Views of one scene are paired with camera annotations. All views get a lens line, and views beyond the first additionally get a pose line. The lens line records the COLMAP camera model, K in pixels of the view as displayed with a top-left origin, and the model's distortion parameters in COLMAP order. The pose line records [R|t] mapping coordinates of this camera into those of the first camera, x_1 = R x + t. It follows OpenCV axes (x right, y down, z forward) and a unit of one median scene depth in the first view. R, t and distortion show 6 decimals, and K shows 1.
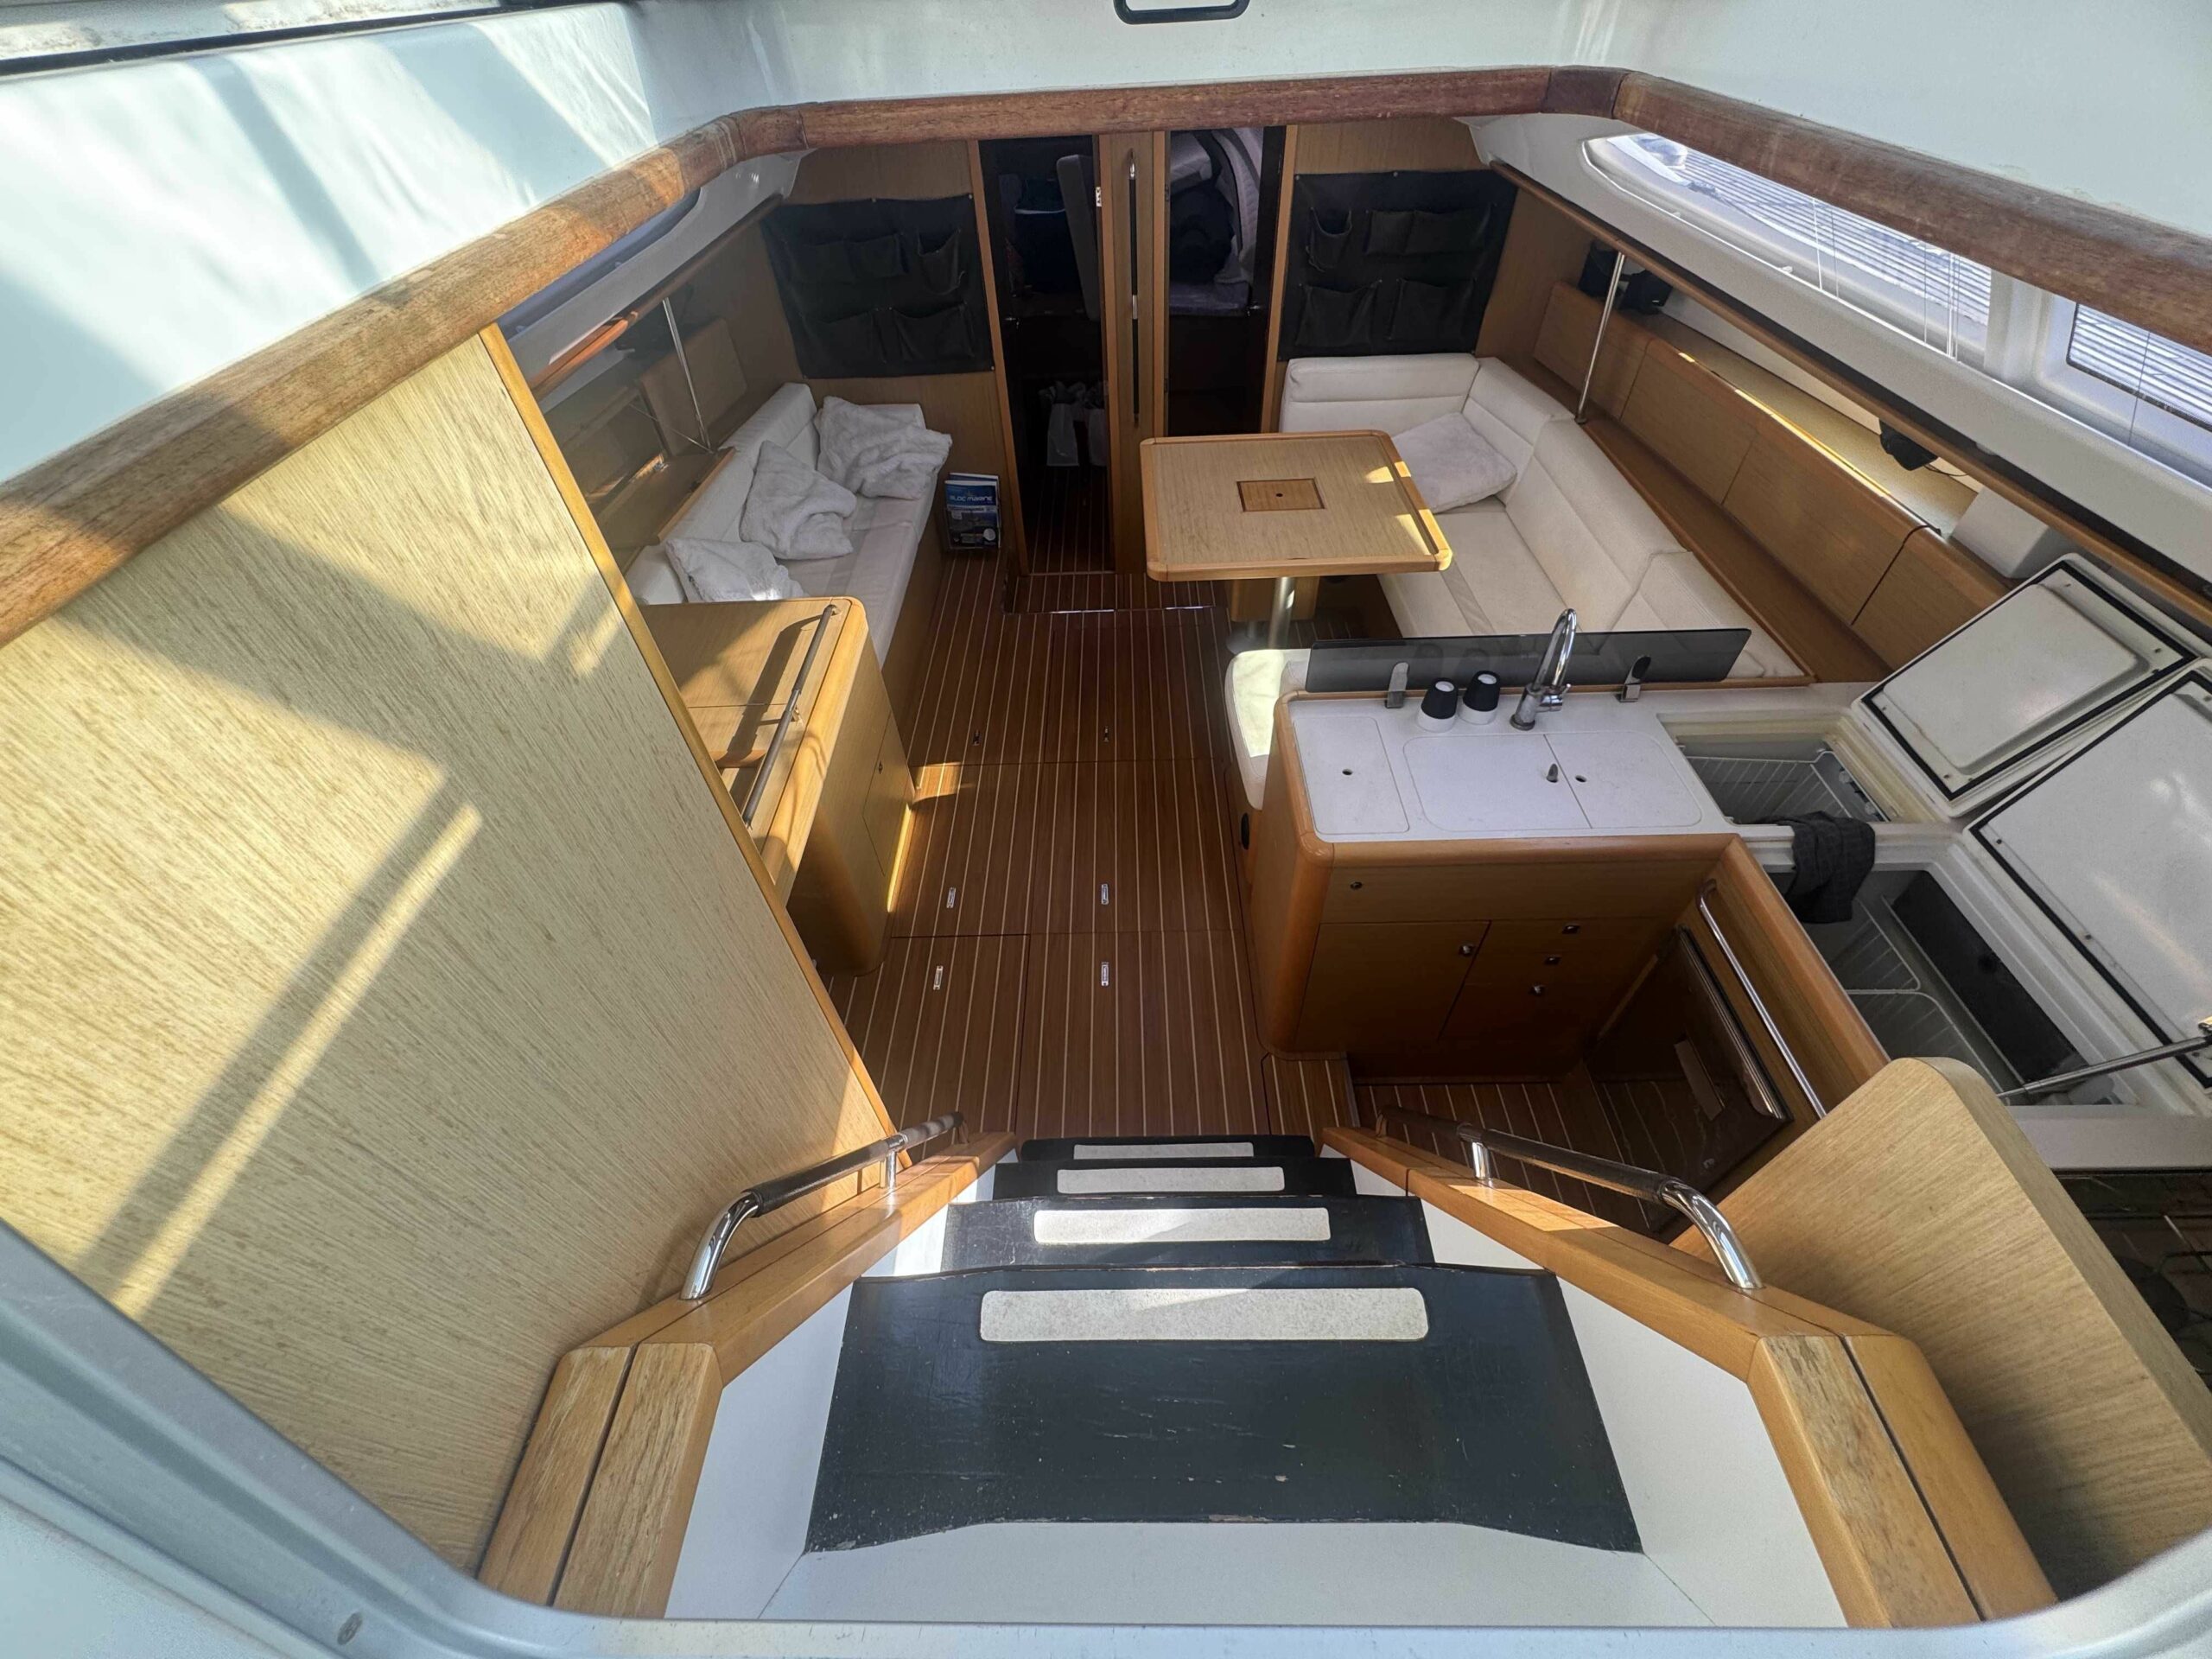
lens RADIAL K [[890.8, 0, 1108.6], [0, 890.8, 829.8], [0, 0, 1]] dist [-0.003412, 0.000329]
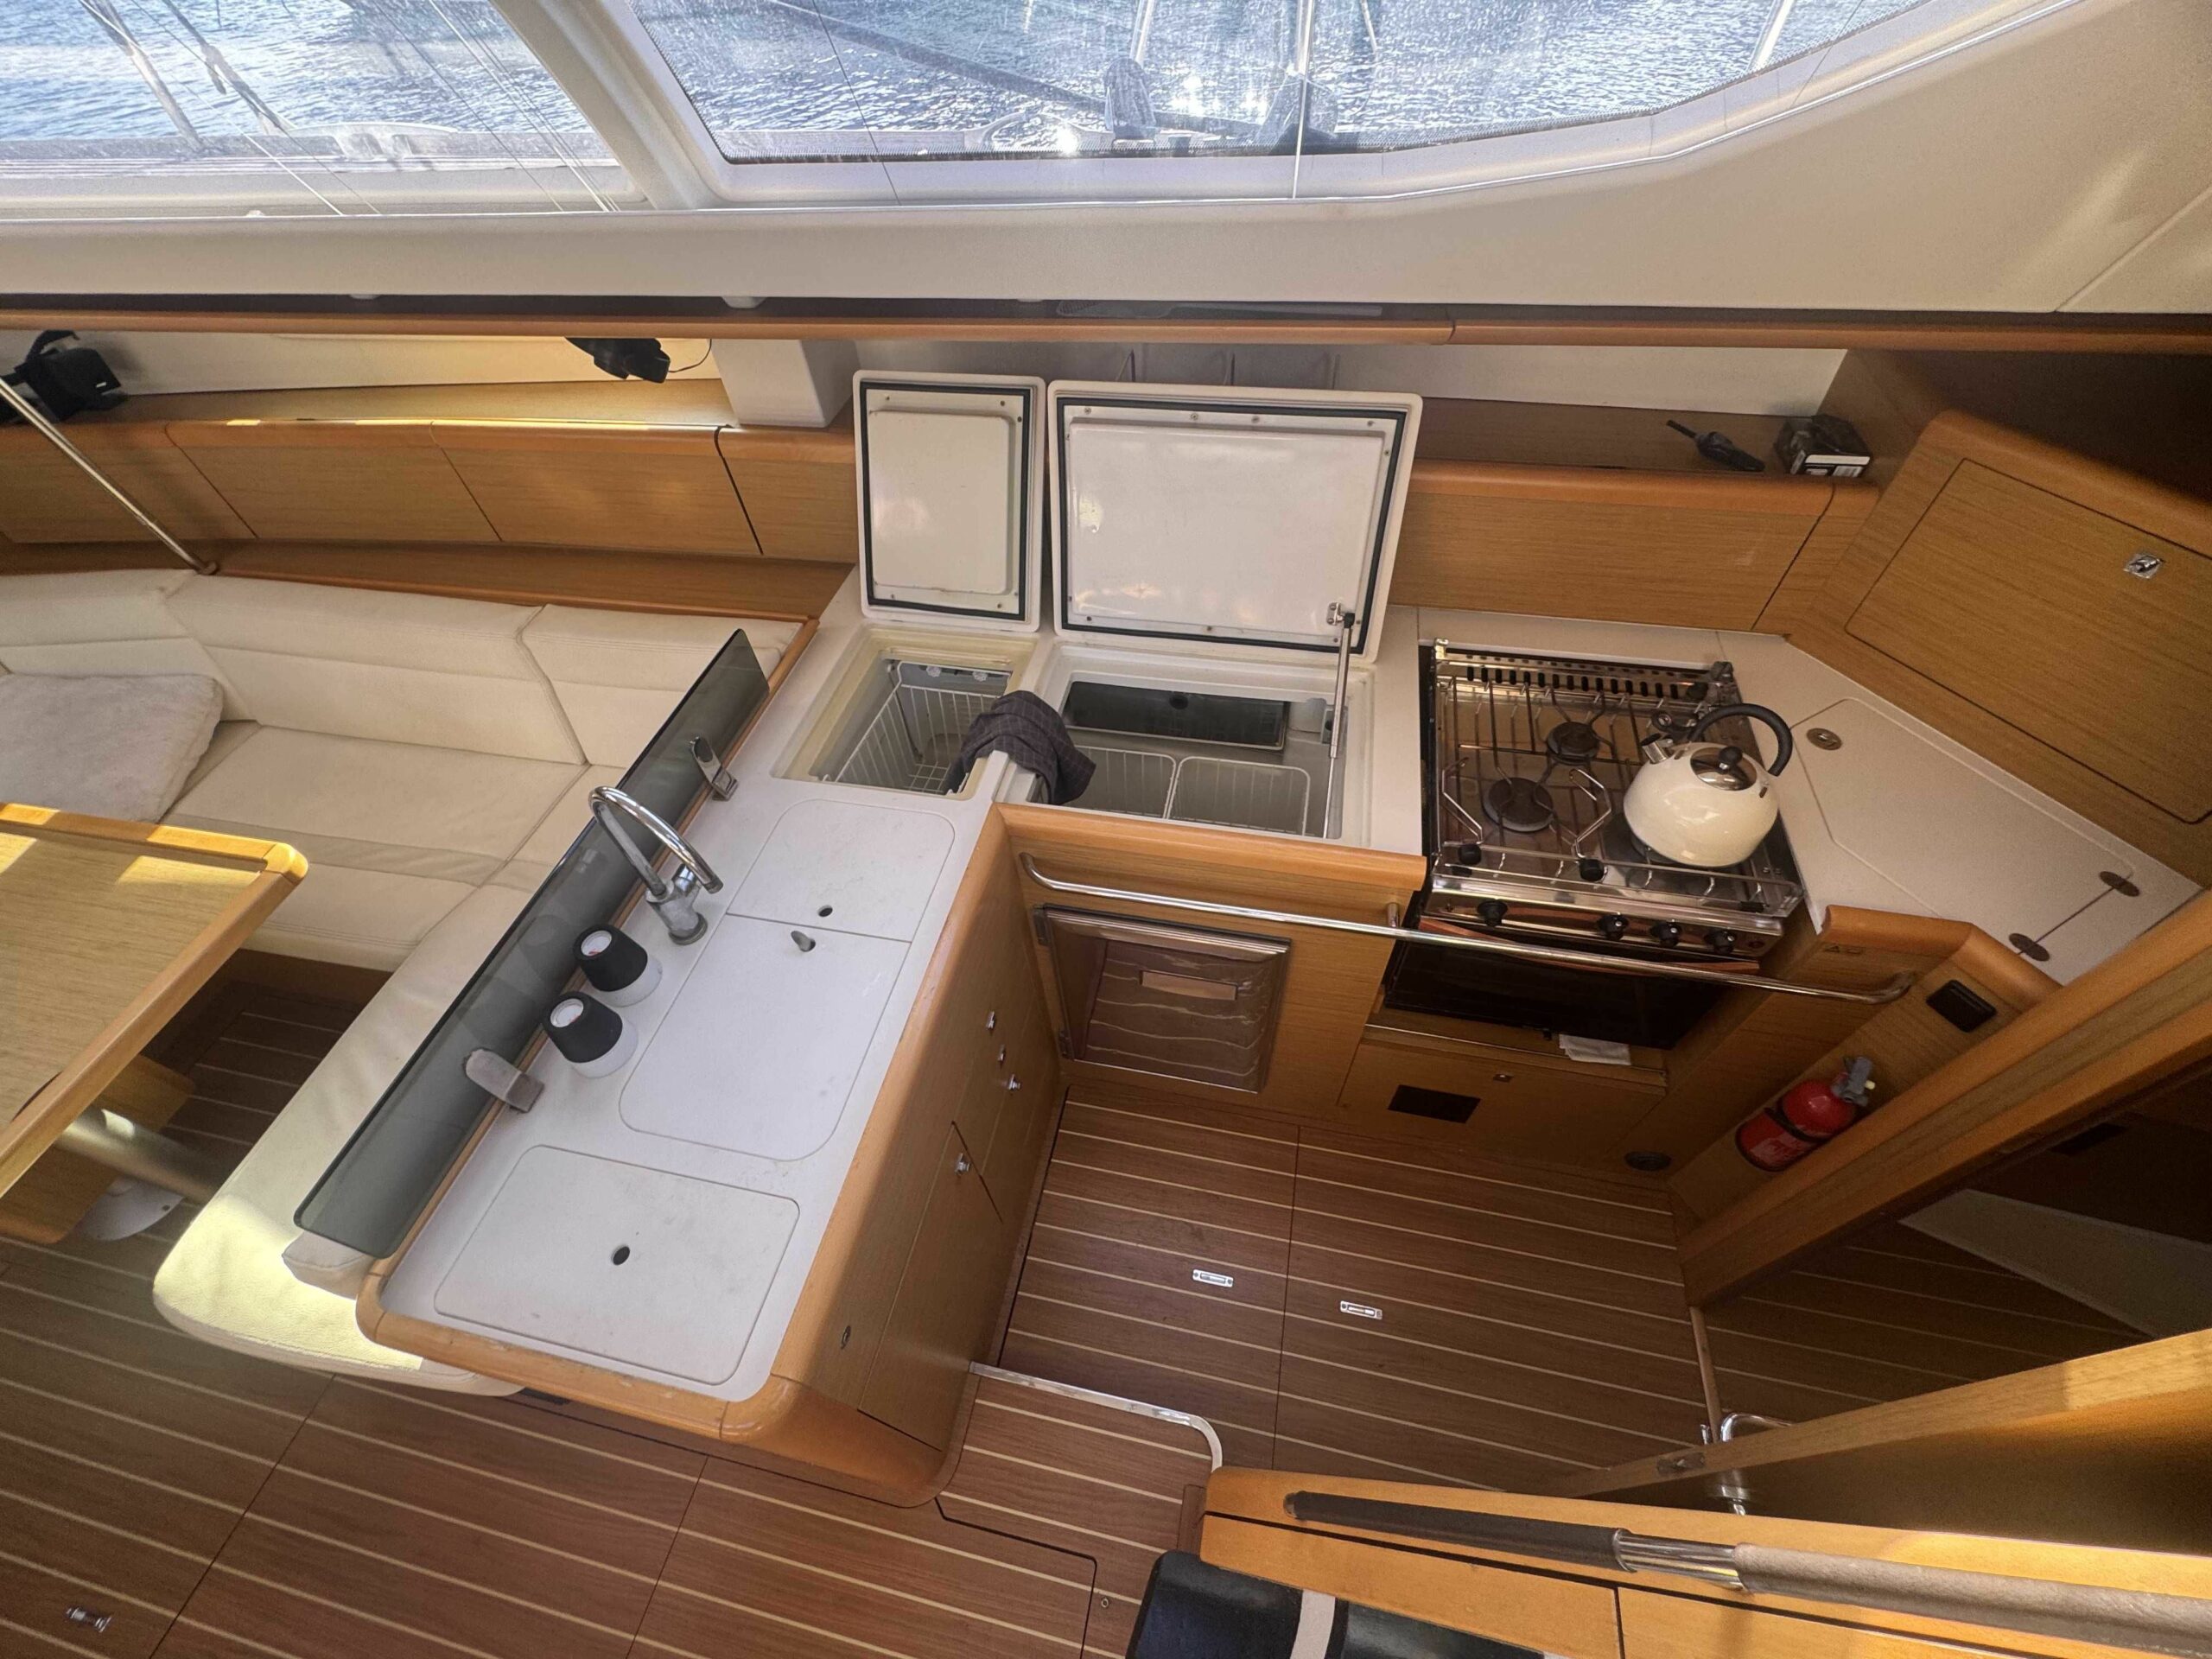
lens RADIAL K [[890.8, 0, 1108.2], [0, 890.8, 828.8], [0, 0, 1]] dist [-0.003412, 0.000329]
pose [[0.205396, -0.731320, 0.650372, 0.165125], [0.741822, 0.549800, 0.383953, -0.183243], [-0.638367, 0.403598, 0.655436, 0.361708]]
